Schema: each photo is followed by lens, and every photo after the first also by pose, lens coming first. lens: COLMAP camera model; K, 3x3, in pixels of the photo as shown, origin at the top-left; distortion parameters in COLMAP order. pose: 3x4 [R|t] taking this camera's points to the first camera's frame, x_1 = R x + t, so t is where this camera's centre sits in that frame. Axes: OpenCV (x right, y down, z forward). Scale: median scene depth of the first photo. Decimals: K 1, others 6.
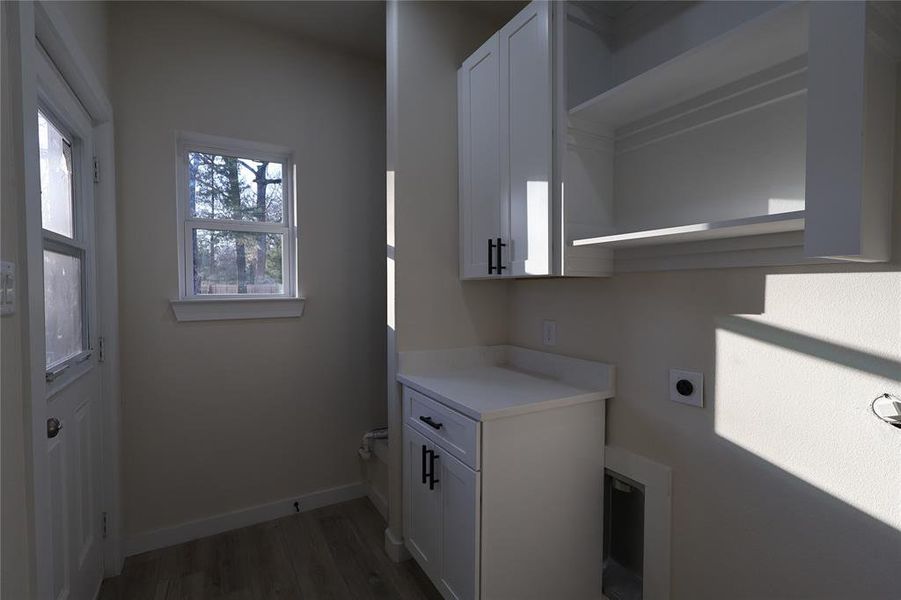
lens RADIAL K [[418.9, 0, 454.9], [0, 418.9, 302.3], [0, 0, 1]] dist [-0.003705, 0.001363]
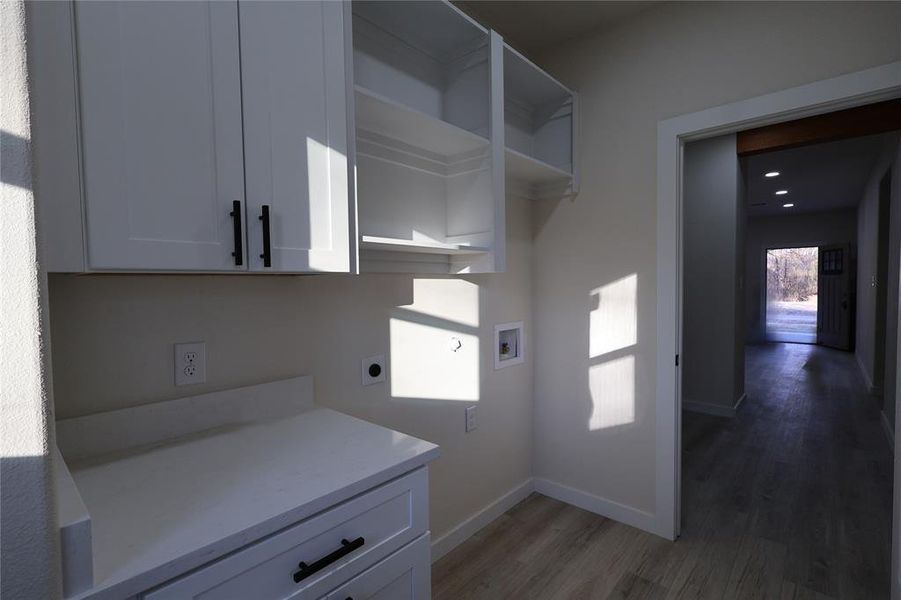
lens RADIAL K [[418.9, 0, 453.6], [0, 418.9, 302.8], [0, 0, 1]] dist [-0.003705, 0.001363]
pose [[-0.320658, -0.038152, 0.946426, -0.470229], [0.037931, 0.997870, 0.053077, -0.033134], [-0.946435, 0.052918, -0.318527, 0.825927]]
